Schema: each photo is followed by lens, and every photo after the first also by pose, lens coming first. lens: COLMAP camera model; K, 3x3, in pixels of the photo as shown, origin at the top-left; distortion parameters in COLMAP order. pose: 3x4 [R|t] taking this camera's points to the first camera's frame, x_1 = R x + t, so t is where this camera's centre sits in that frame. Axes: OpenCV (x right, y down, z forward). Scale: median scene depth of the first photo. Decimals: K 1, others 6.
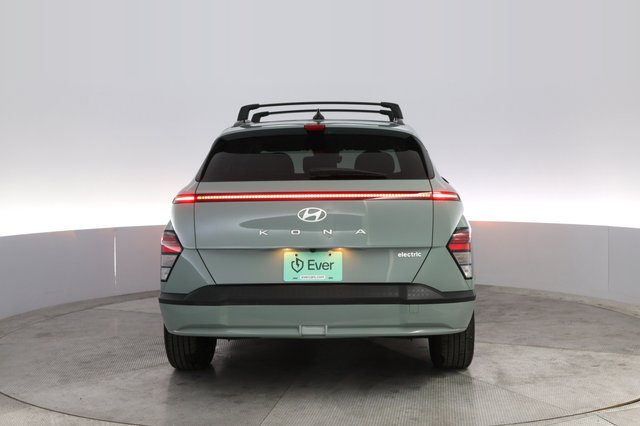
lens RADIAL K [[521.6, 0, 320.0], [0, 521.6, 213.0], [0, 0, 1]] dist [-0.008456, -0.000328]
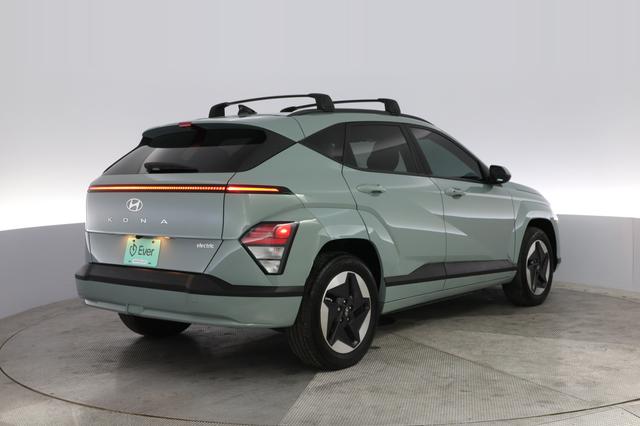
lens RADIAL K [[521.6, 0, 320.0], [0, 521.6, 213.0], [0, 0, 1]] dist [-0.008456, -0.000328]
pose [[0.911753, 0.029796, -0.409658, 0.784600], [-0.022279, 0.999485, 0.023111, -0.013423], [0.410135, -0.011945, 0.911946, 0.155534]]
